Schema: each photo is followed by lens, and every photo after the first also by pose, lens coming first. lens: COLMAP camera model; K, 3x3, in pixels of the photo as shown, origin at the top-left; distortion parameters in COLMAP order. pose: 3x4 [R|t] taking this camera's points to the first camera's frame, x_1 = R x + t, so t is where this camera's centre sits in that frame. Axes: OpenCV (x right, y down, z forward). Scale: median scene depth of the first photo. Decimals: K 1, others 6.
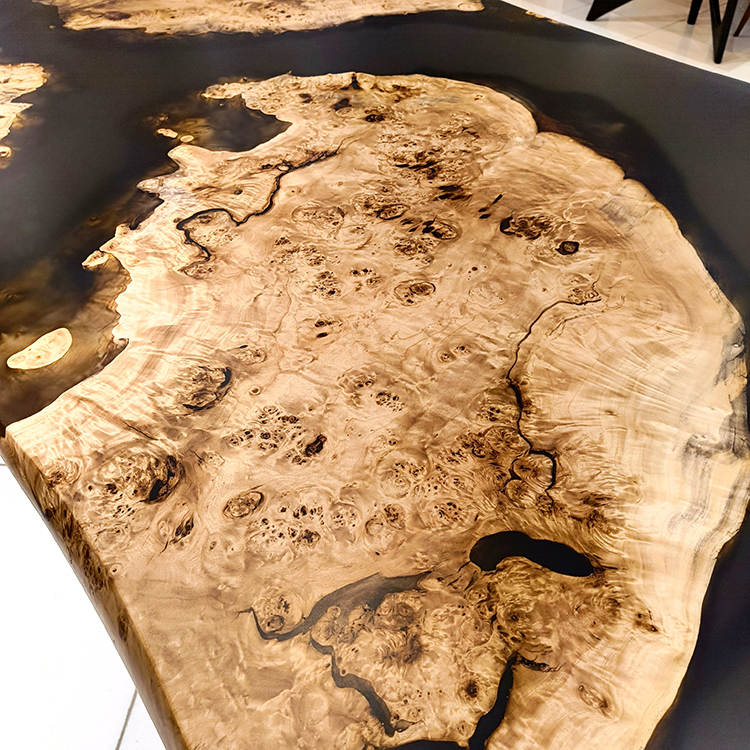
lens RADIAL K [[693.6, 0, 384.6], [0, 693.6, 374.6], [0, 0, 1]] dist [0.047358, -0.069454]
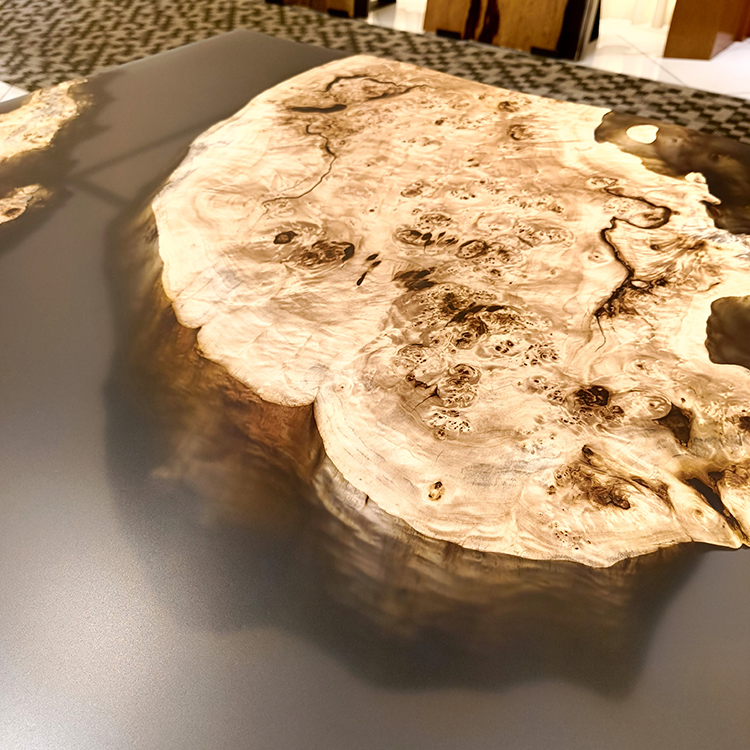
lens RADIAL K [[693.6, 0, 384.6], [0, 693.6, 374.6], [0, 0, 1]] dist [0.047358, -0.069454]
pose [[-0.974603, 0.158426, -0.158273, 0.292966], [-0.146354, 0.084339, 0.985630, -1.098468], [0.169499, 0.983762, -0.059011, 1.193851]]
